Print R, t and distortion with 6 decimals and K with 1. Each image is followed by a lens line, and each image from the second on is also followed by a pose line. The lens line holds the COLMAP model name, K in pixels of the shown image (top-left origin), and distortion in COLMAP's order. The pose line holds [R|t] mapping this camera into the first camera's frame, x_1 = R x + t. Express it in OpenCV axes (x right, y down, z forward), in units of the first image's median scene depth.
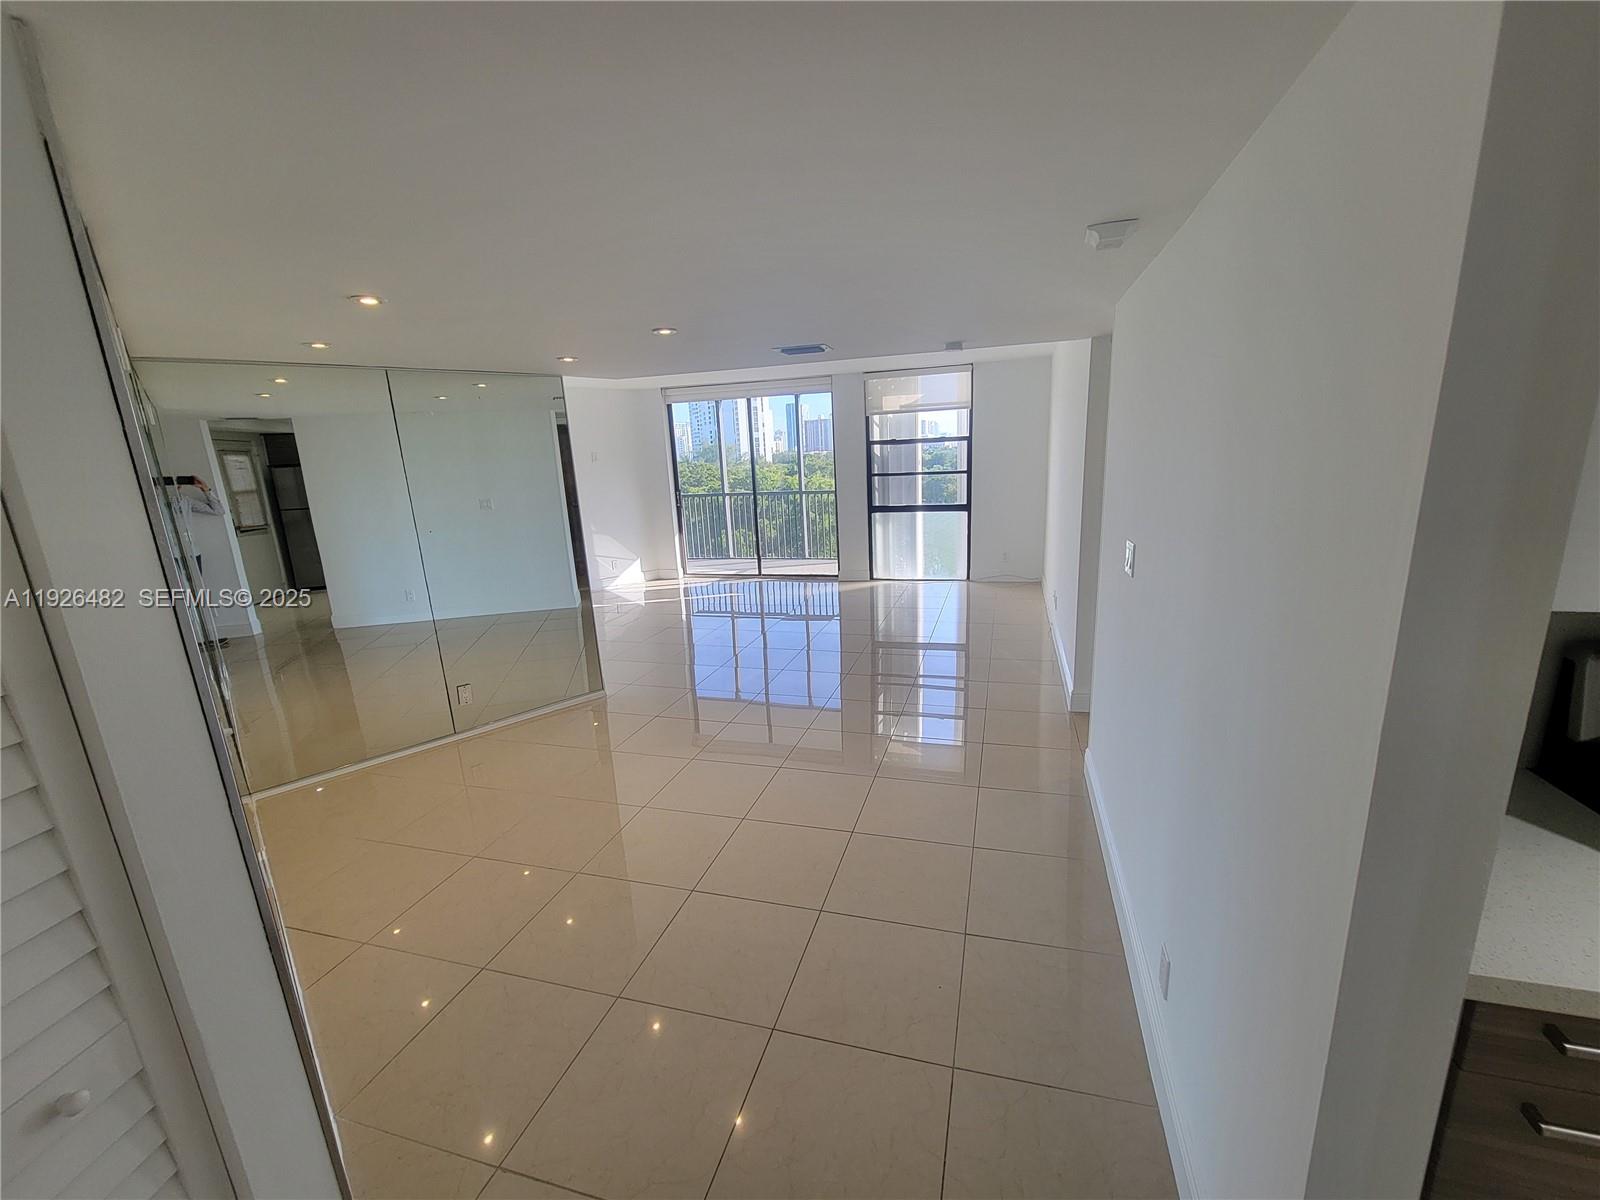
lens RADIAL K [[648.7, 0, 814.1], [0, 648.7, 610.3], [0, 0, 1]] dist [0.005507, -0.002743]
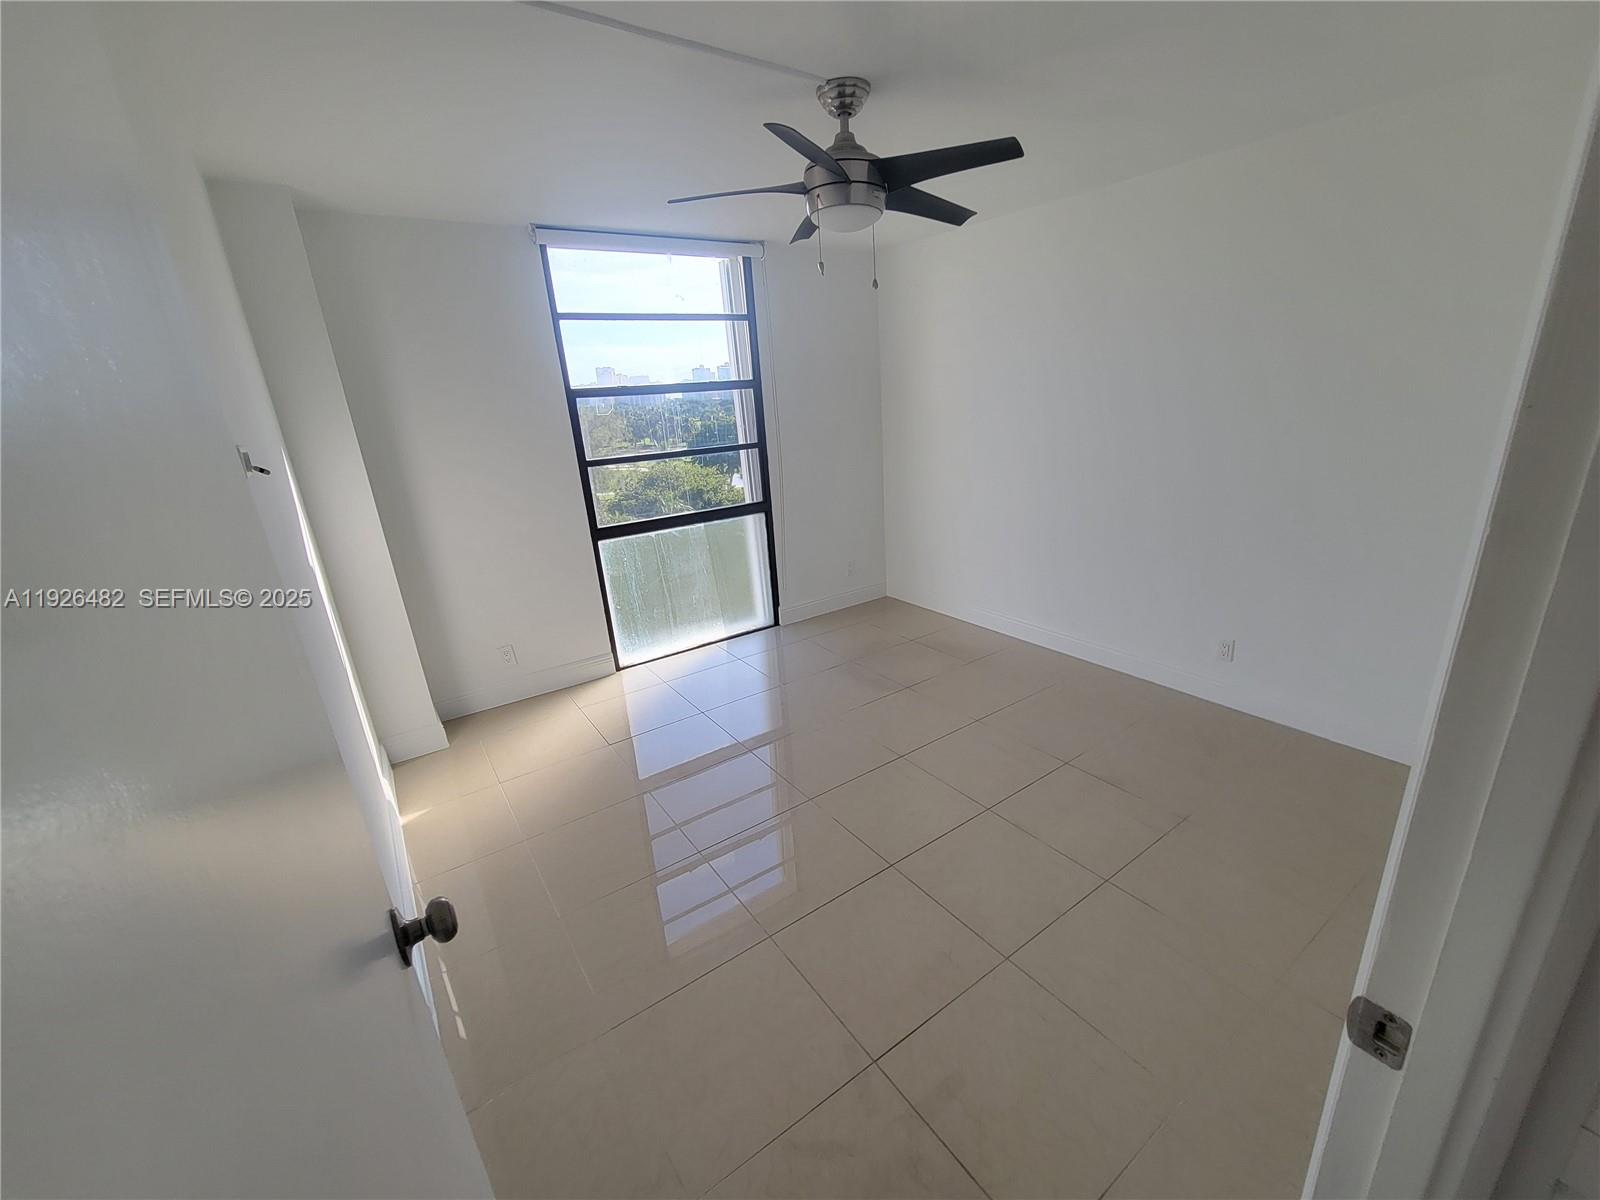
lens RADIAL K [[648.7, 0, 814.1], [0, 648.7, 610.3], [0, 0, 1]] dist [0.005507, -0.002743]
pose [[0.634687, -0.243602, 0.733369, -0.174480], [0.217012, 0.967011, 0.133400, -0.131644], [-0.741673, 0.074482, 0.666614, 0.567505]]
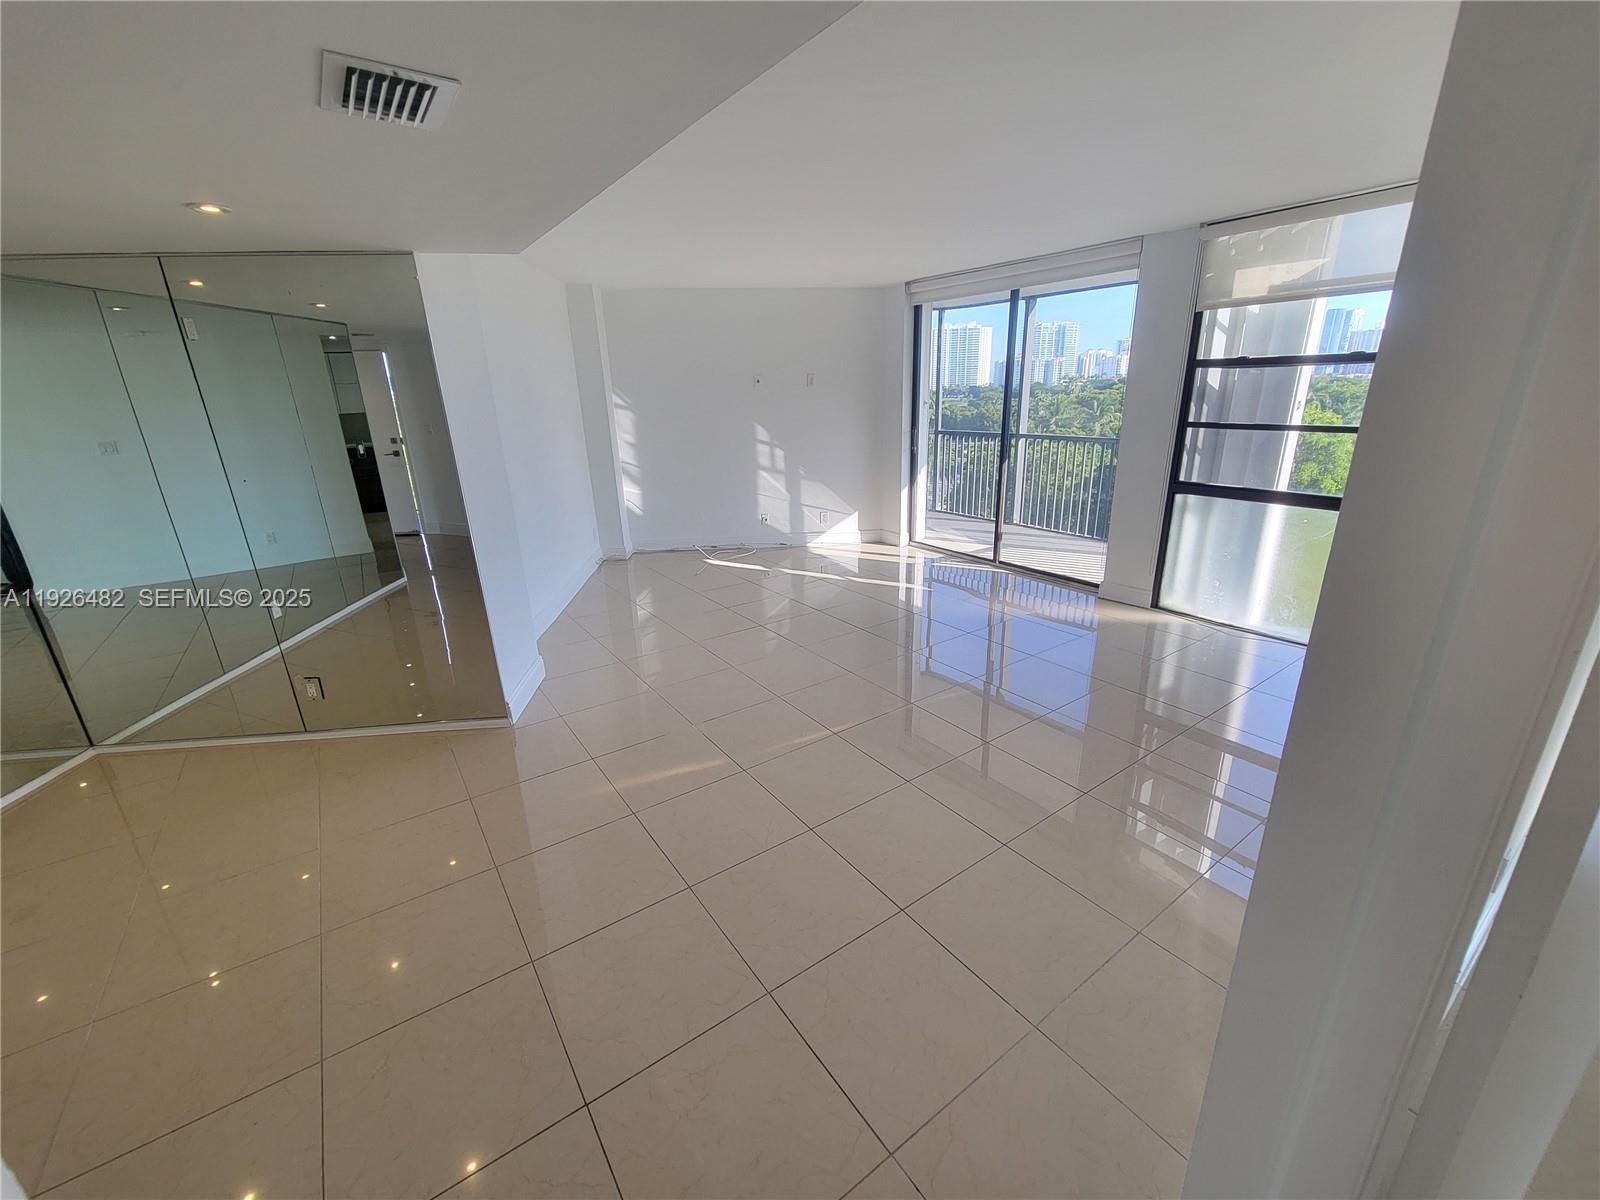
lens RADIAL K [[648.7, 0, 814.1], [0, 648.7, 610.3], [0, 0, 1]] dist [0.005507, -0.002743]
pose [[0.784891, 0.226980, -0.576565, 0.190343], [-0.159722, 0.973160, 0.165676, -0.096196], [0.598695, -0.037947, 0.800078, 0.365886]]
